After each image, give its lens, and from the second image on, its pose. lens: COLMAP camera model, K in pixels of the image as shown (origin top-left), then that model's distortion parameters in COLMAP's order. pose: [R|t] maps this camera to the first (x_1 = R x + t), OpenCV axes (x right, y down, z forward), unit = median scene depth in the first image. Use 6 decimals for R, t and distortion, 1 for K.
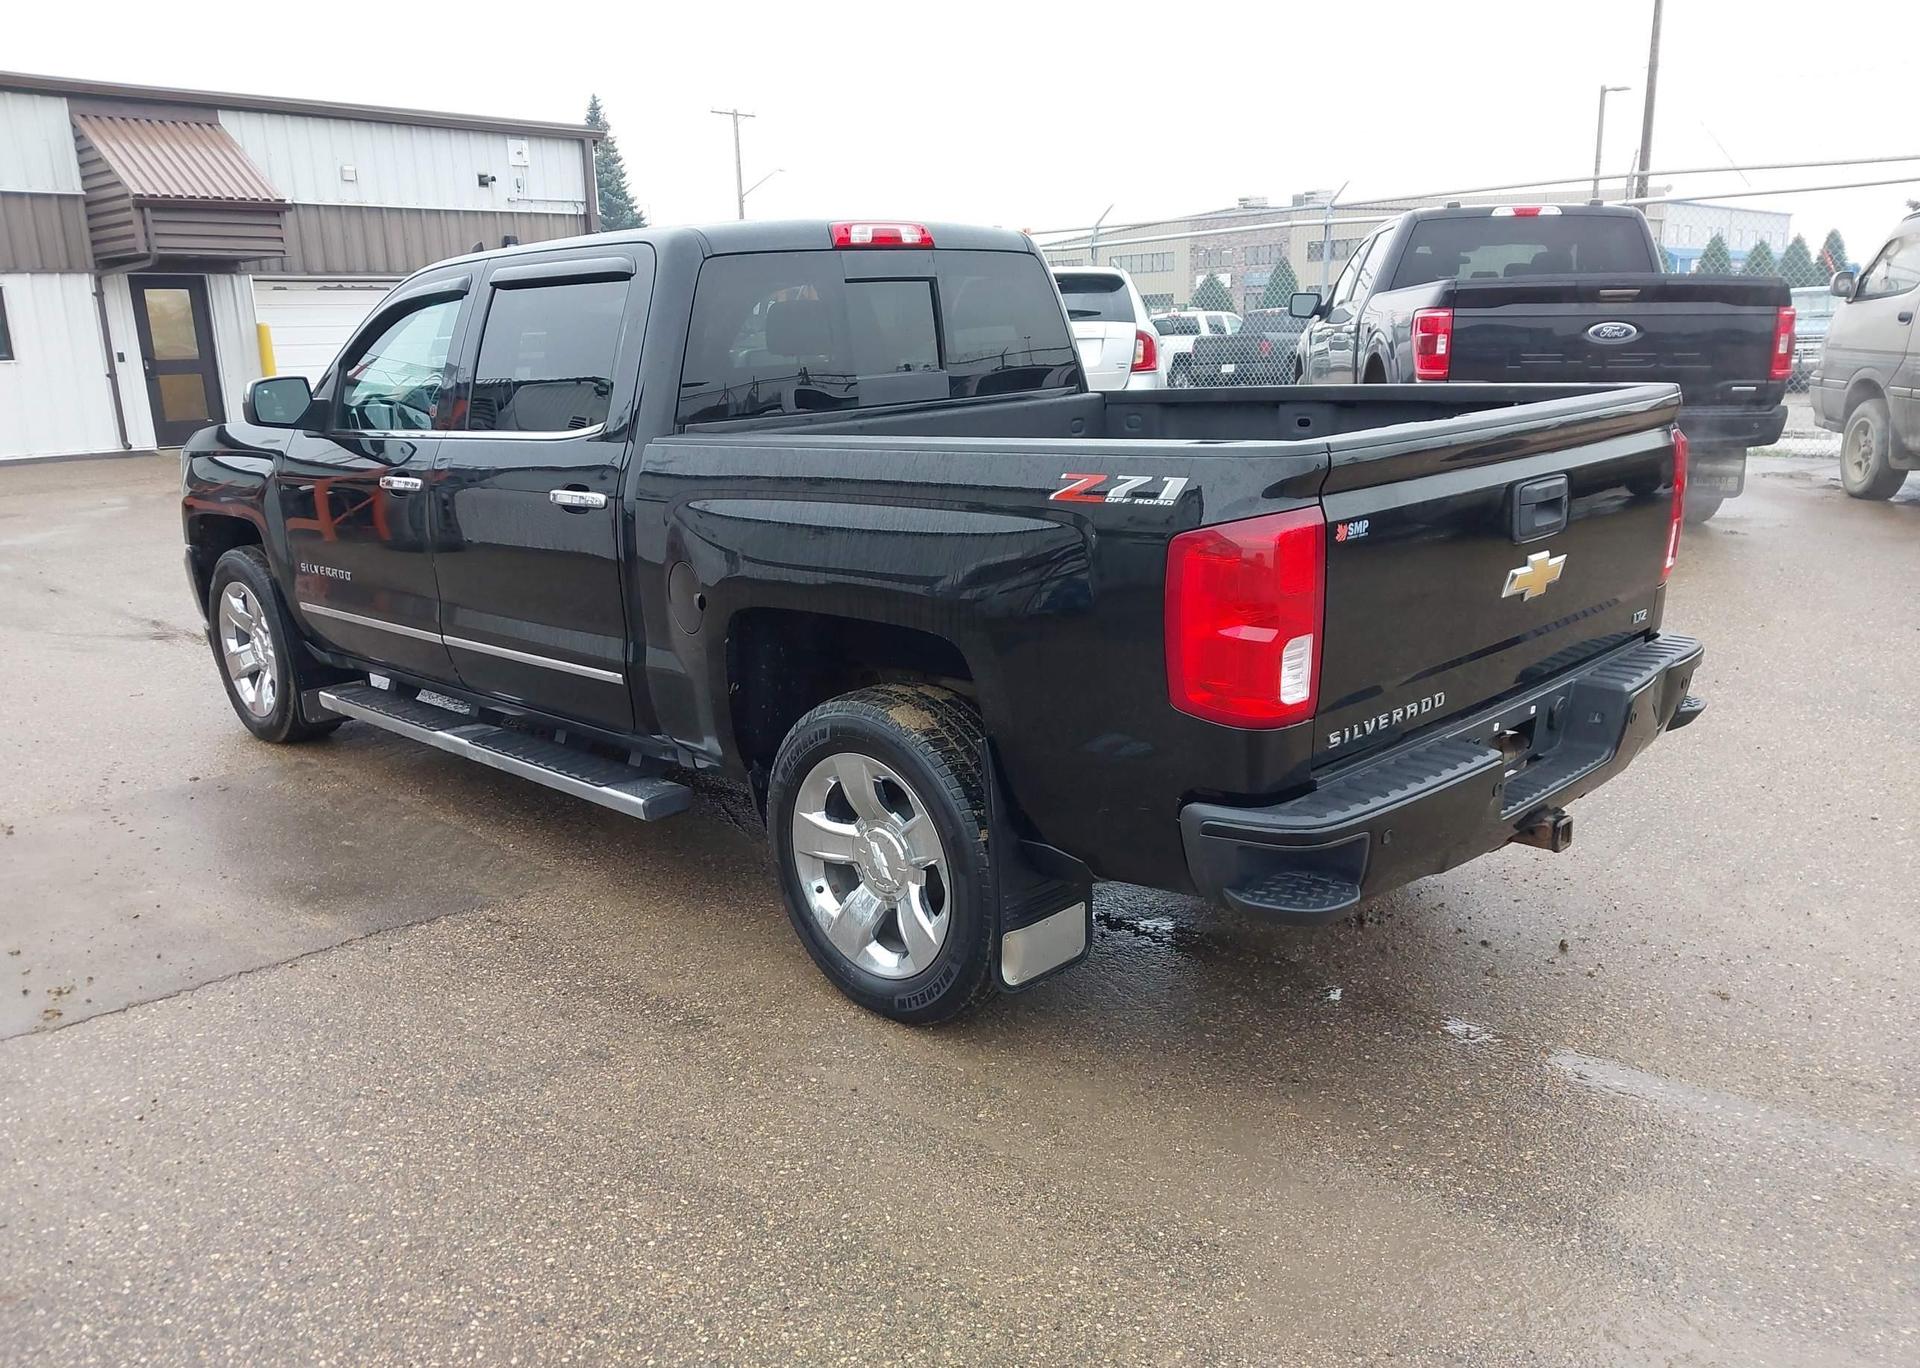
lens RADIAL K [[1568.9, 0, 960.0], [0, 1568.9, 684.0], [0, 0, 1]] dist [-0.007427, -0.003110]
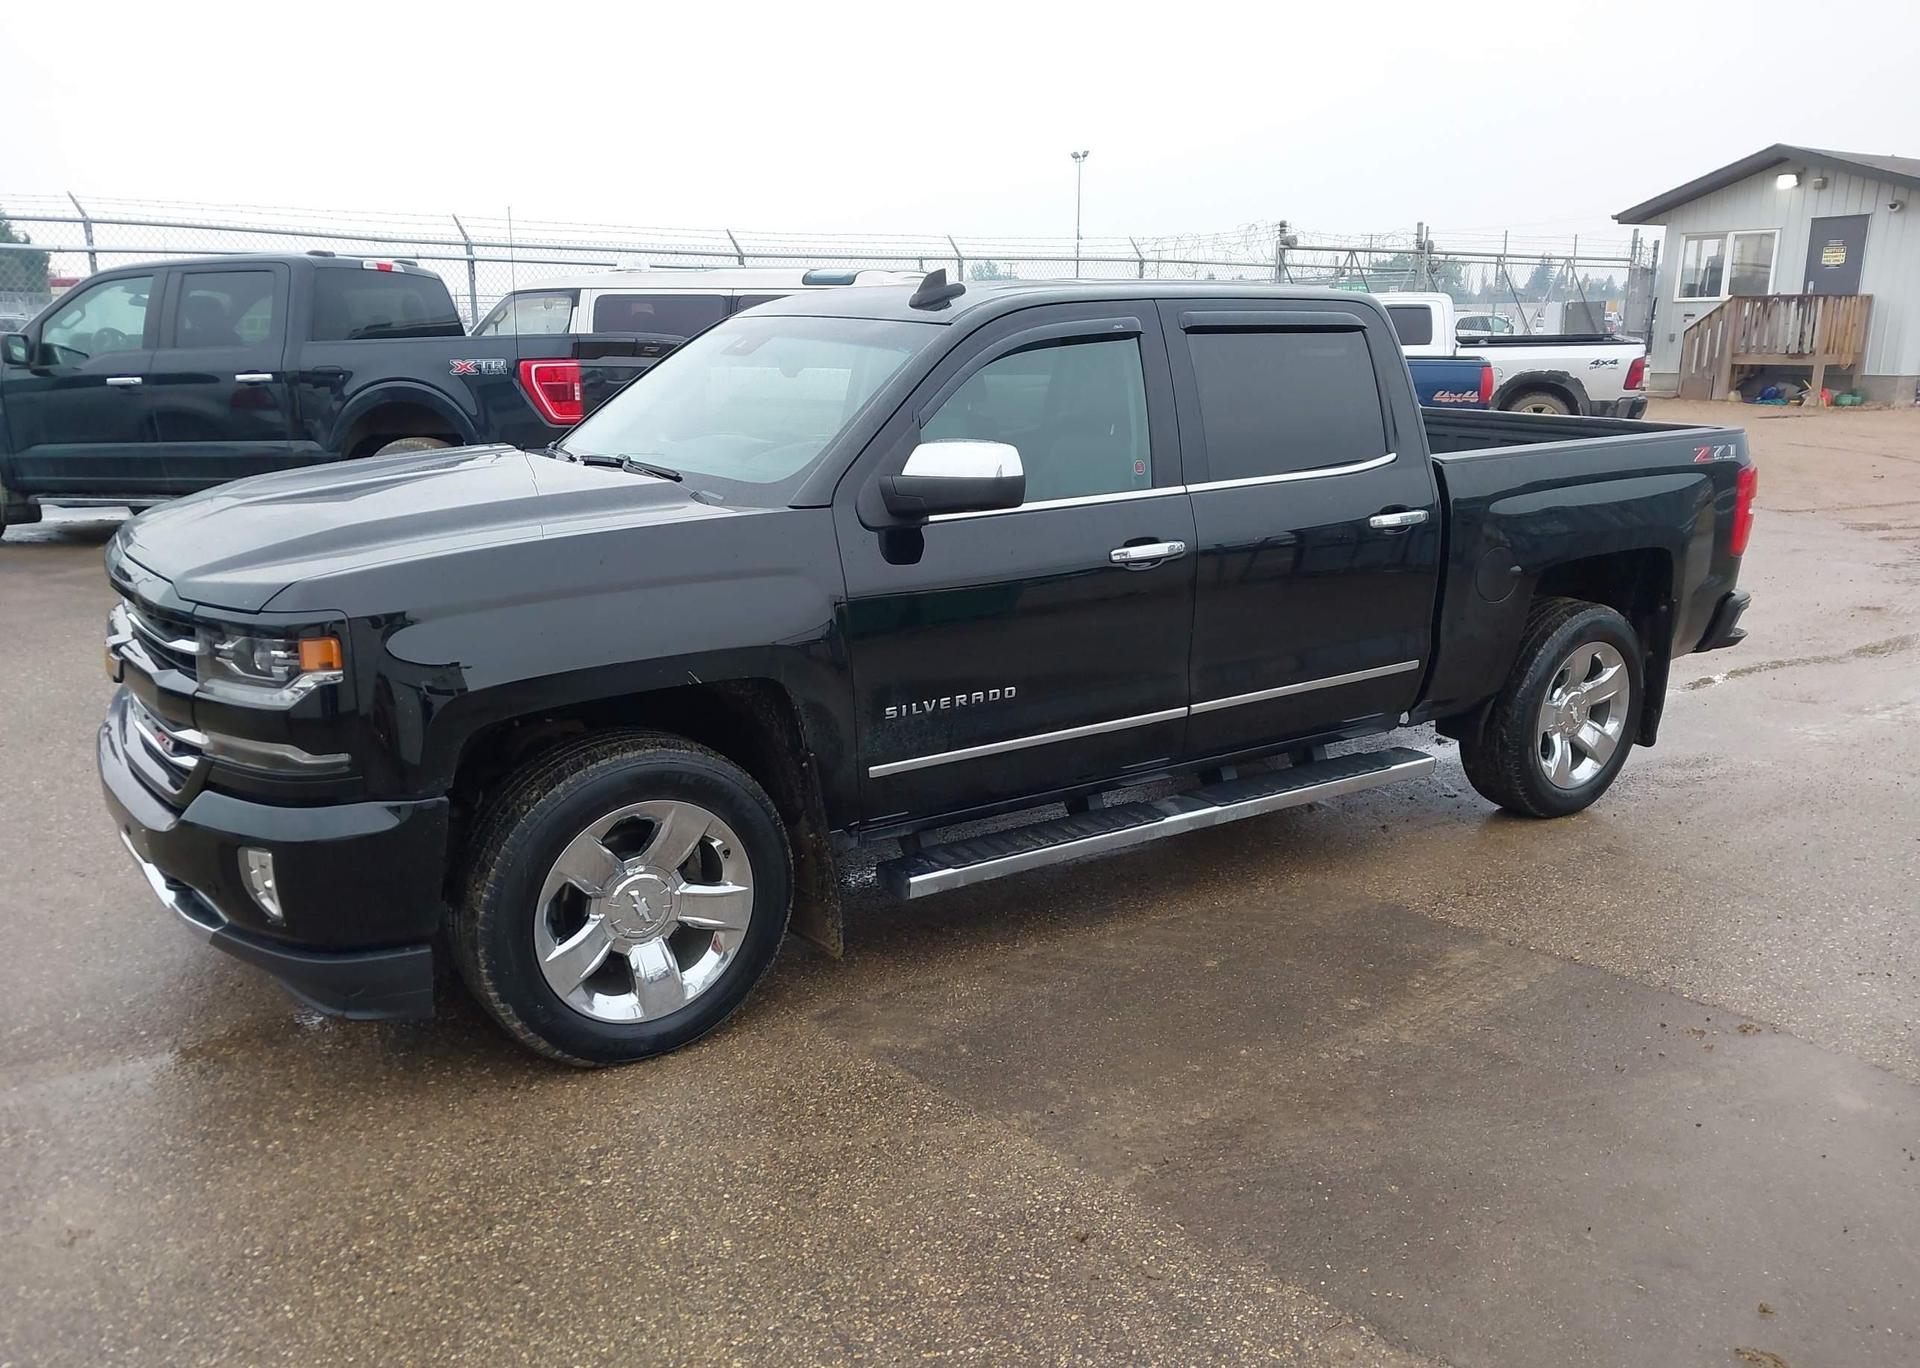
lens RADIAL K [[1500.5, 0, 910.2], [0, 1500.5, 692.8], [0, 0, 1]] dist [0.014127, -0.002716]
pose [[0.204228, -0.201473, 0.957966, -1.089027], [0.218592, 0.963268, 0.155987, -0.191485], [-0.954206, 0.177547, 0.240767, 0.851662]]
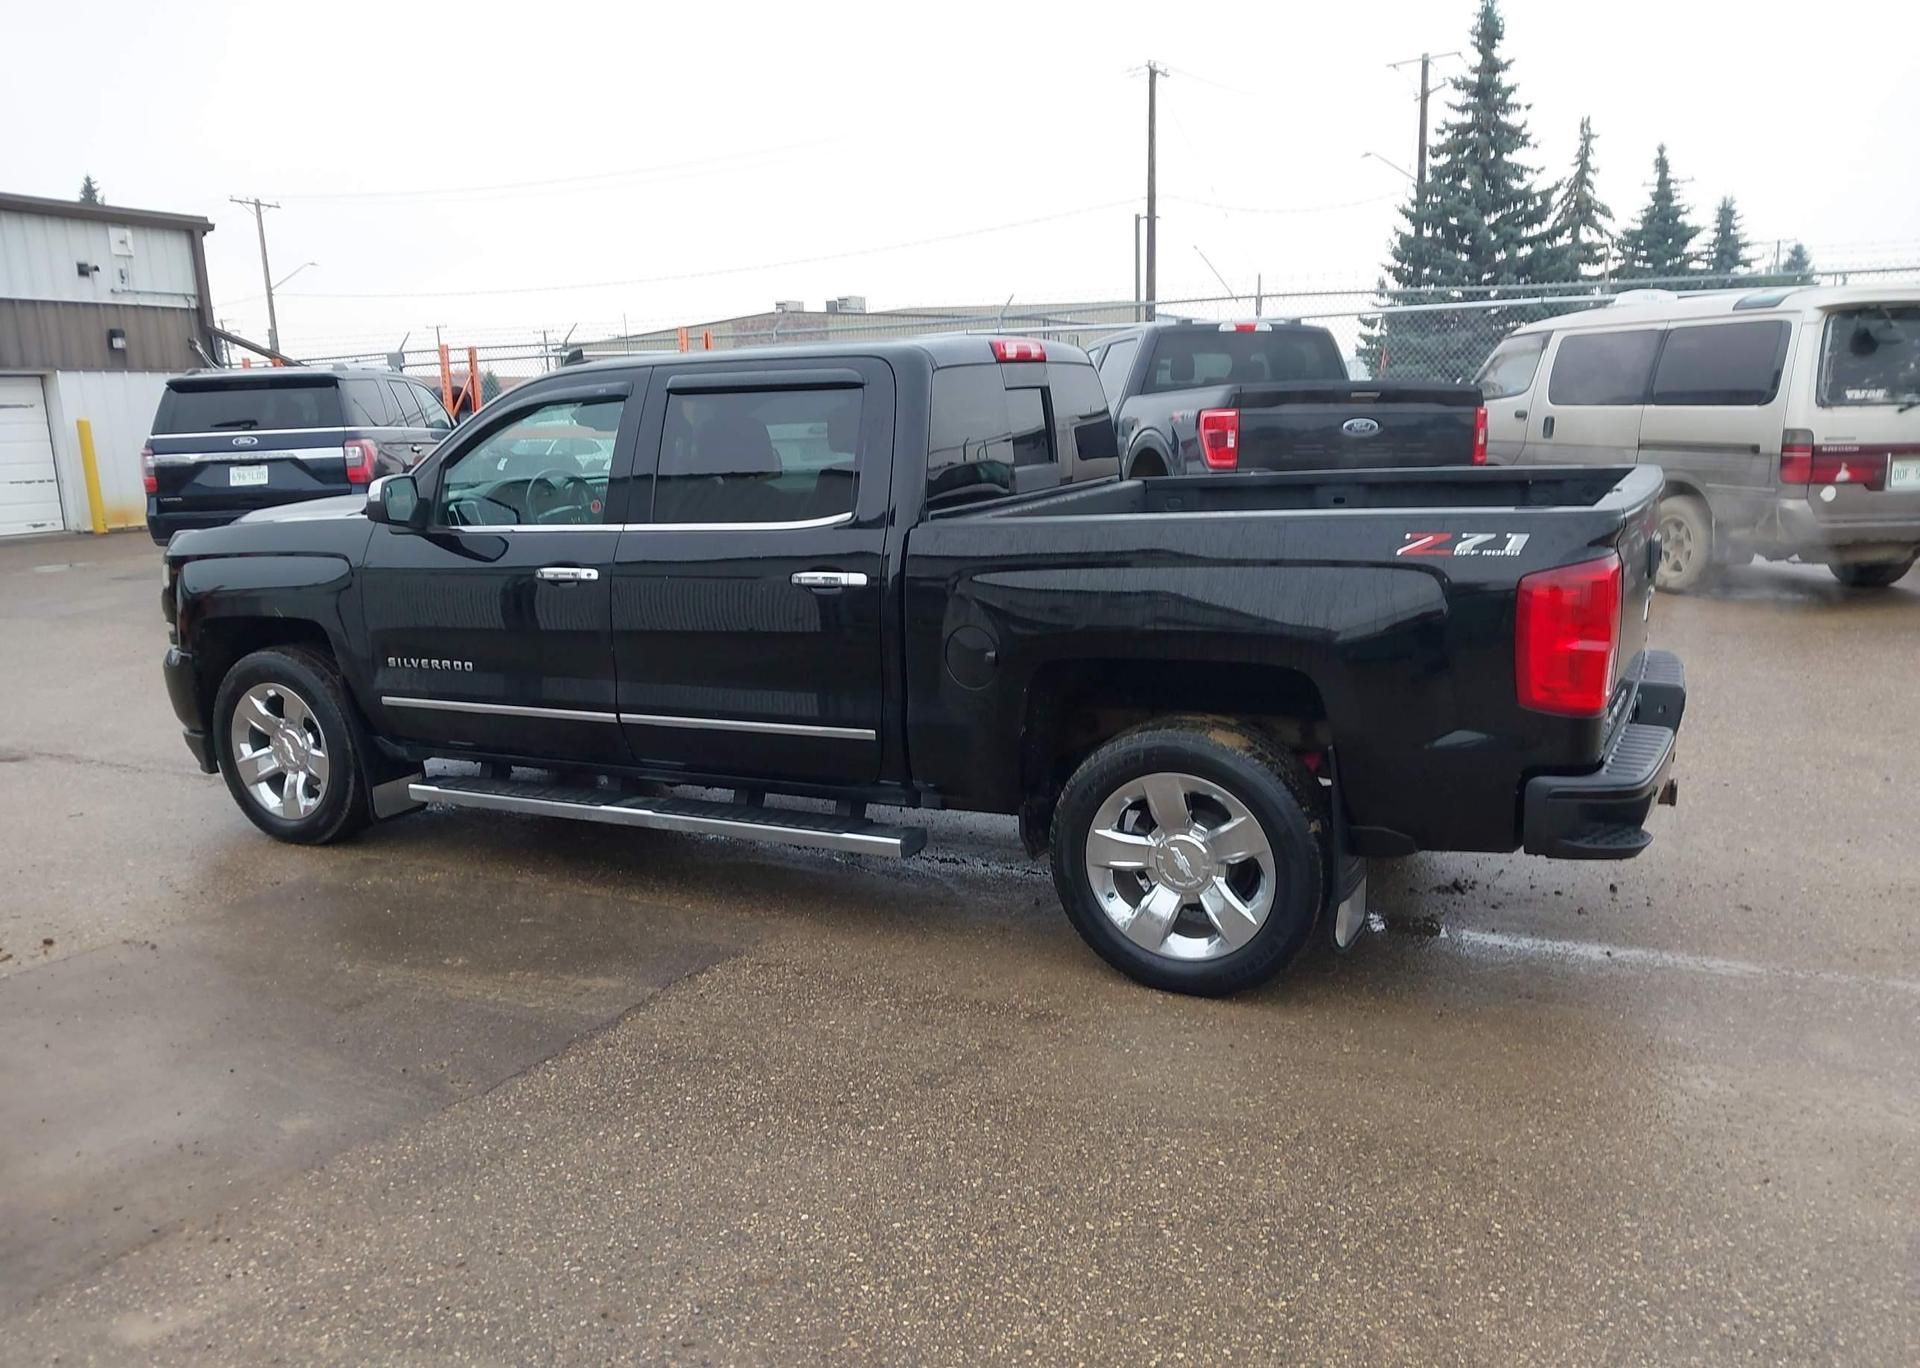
lens RADIAL K [[1529.5, 0, 960.0], [0, 1529.5, 684.0], [0, 0, 1]] dist [0.074190, -0.113473]
pose [[0.953797, -0.053838, 0.295590, -0.374803], [0.070448, 0.996462, -0.045824, 0.011439], [-0.292077, 0.064531, 0.954215, -0.059969]]
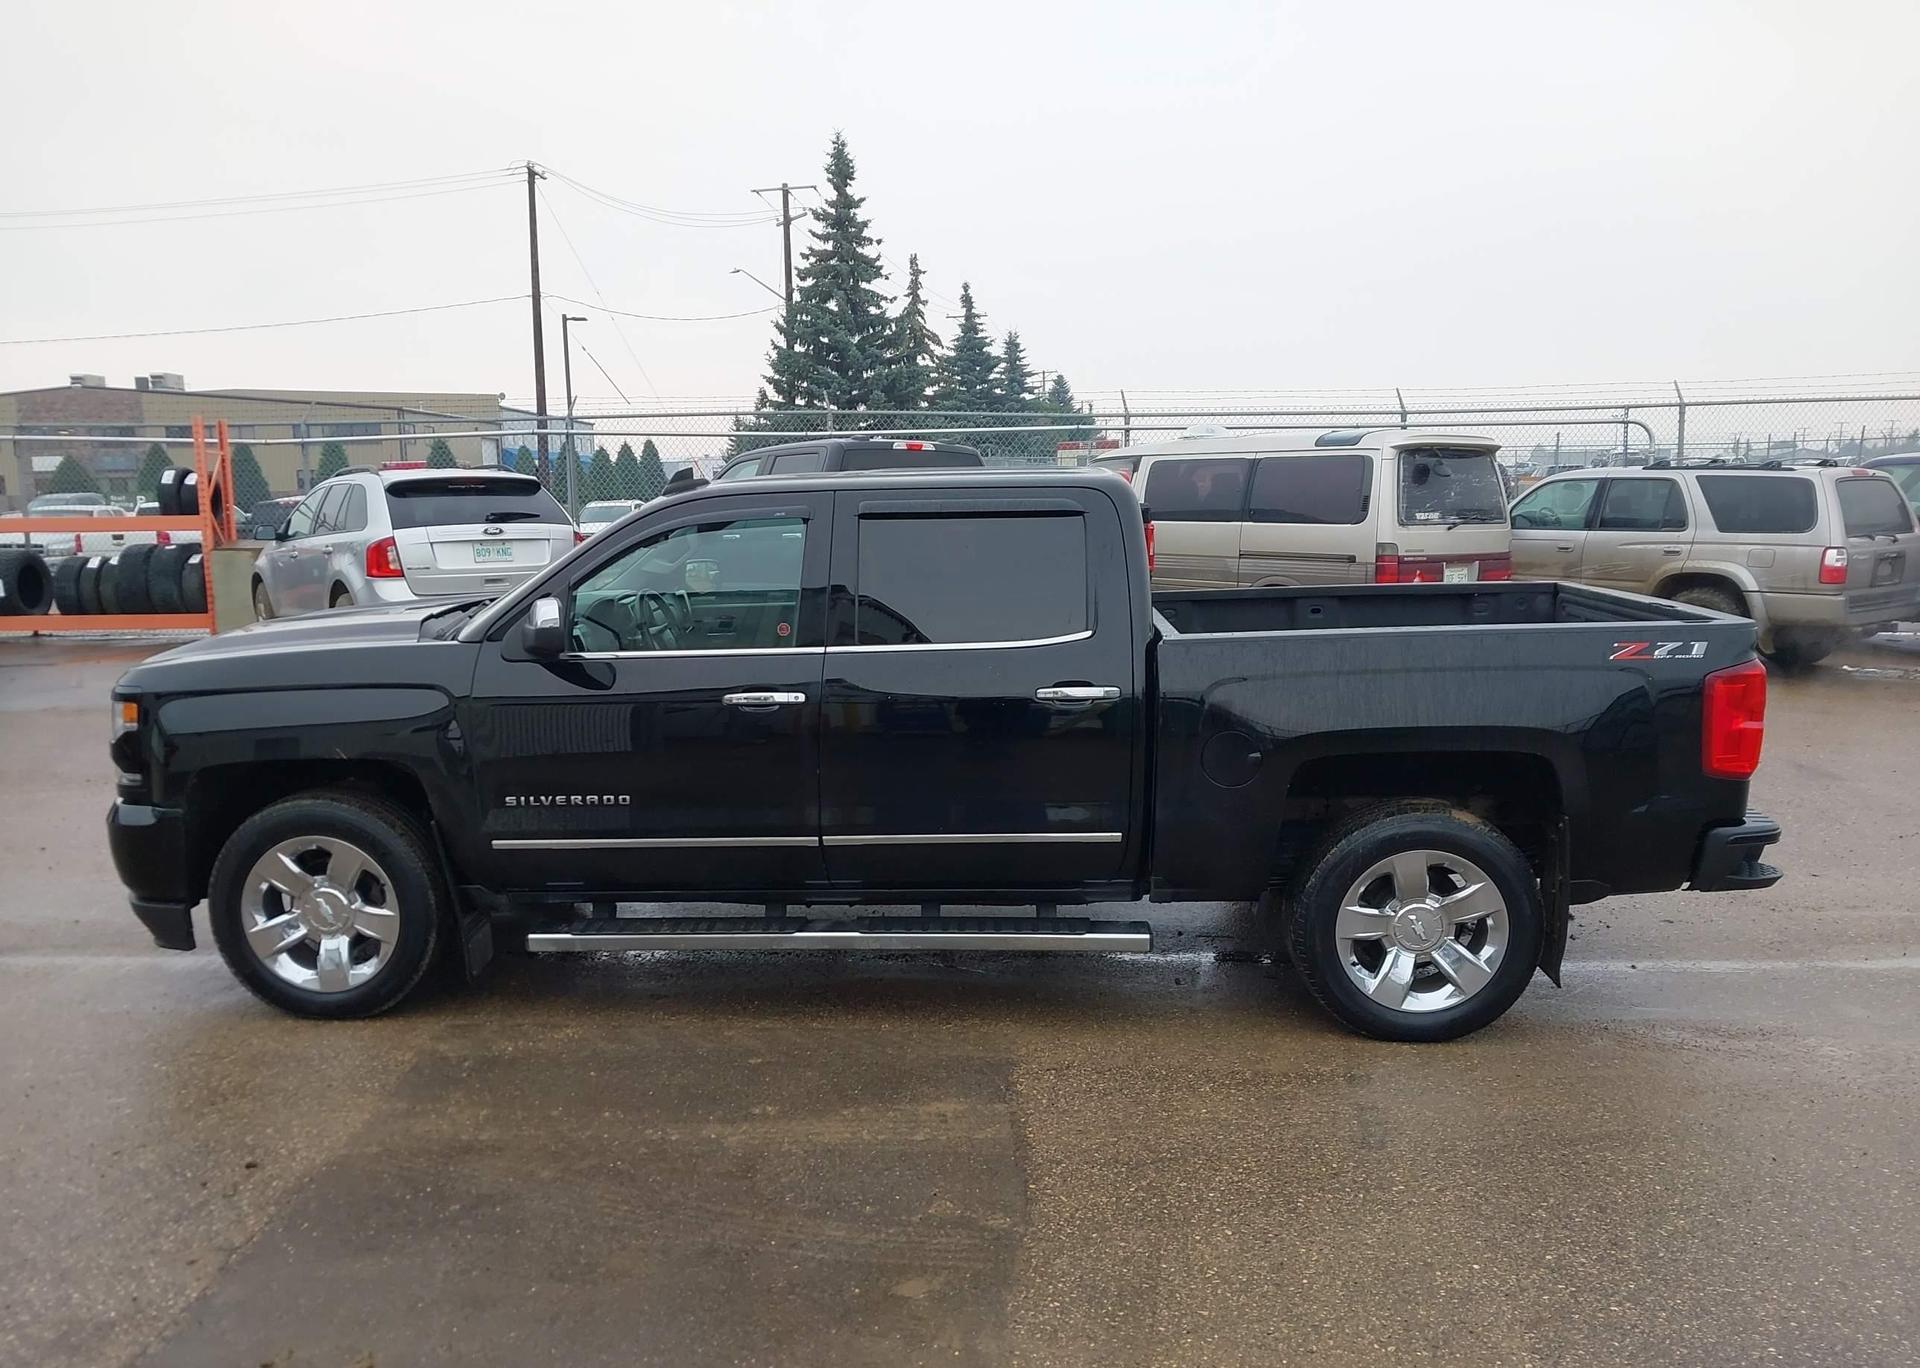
lens RADIAL K [[1500.8, 0, 960.0], [0, 1500.8, 684.0], [0, 0, 1]] dist [0.162834, -0.368615]
pose [[0.736451, -0.066699, 0.673195, -0.846505], [0.141220, 0.988361, -0.056565, -0.056560], [-0.661587, 0.136725, 0.737299, 0.158568]]
